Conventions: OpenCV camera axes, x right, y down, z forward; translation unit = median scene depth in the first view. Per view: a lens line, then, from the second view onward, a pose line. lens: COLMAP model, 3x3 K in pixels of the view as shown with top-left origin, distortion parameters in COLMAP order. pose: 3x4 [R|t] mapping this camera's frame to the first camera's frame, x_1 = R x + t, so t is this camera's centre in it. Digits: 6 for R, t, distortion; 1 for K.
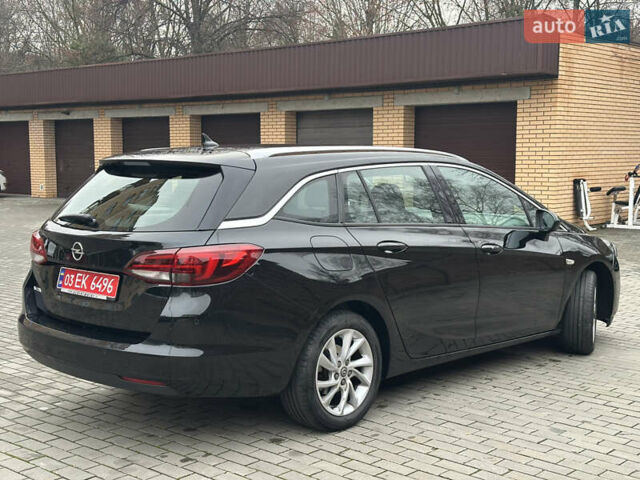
lens RADIAL K [[884.2, 0, 320.0], [0, 884.2, 240.0], [0, 0, 1]] dist [0.156848, -0.224466]
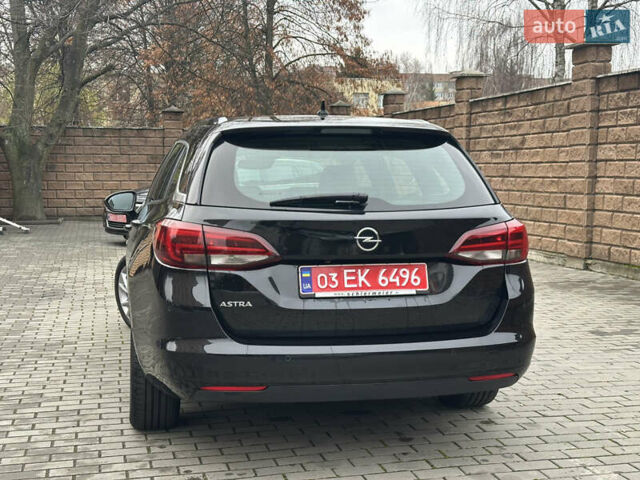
lens RADIAL K [[884.2, 0, 320.0], [0, 884.2, 240.0], [0, 0, 1]] dist [0.156848, -0.224466]
pose [[0.559302, -0.063982, 0.826491, -0.915040], [0.078136, 0.996647, 0.024279, -0.008640], [-0.825273, 0.050999, 0.562426, 0.582682]]
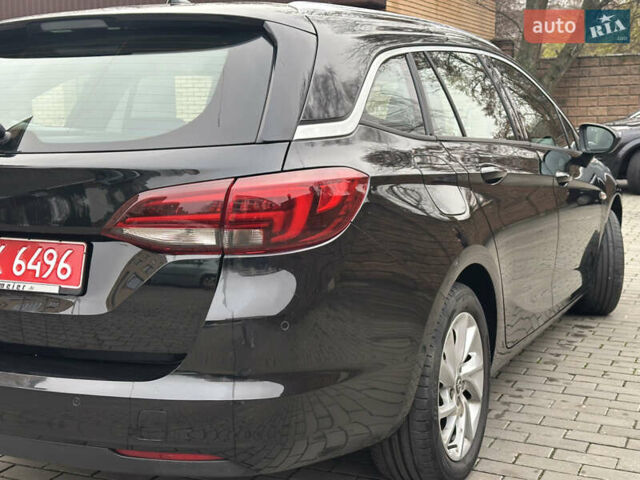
lens RADIAL K [[884.2, 0, 320.0], [0, 884.2, 240.0], [0, 0, 1]] dist [0.156848, -0.224466]
pose [[0.958071, -0.055714, 0.281064, -0.227335], [0.043362, 0.997809, 0.049979, 0.018700], [-0.283232, -0.035696, 0.958387, 0.467780]]
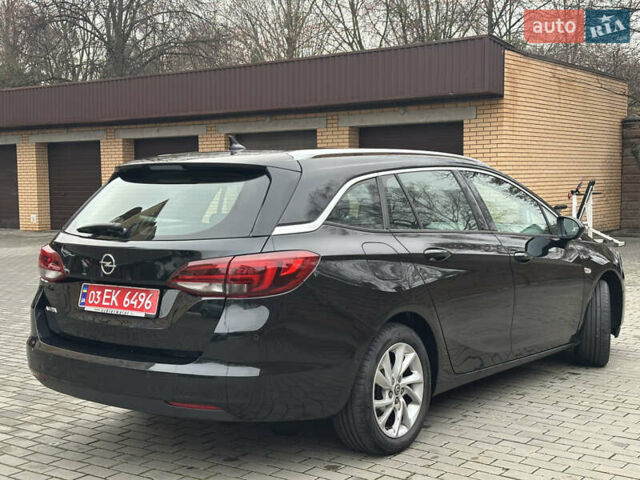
lens RADIAL K [[884.2, 0, 320.0], [0, 884.2, 240.0], [0, 0, 1]] dist [0.156848, -0.224466]
pose [[0.994968, -0.018985, 0.098378, -0.143440], [0.022115, 0.999280, -0.030824, 0.020212], [-0.097722, 0.032845, 0.994672, 0.084275]]
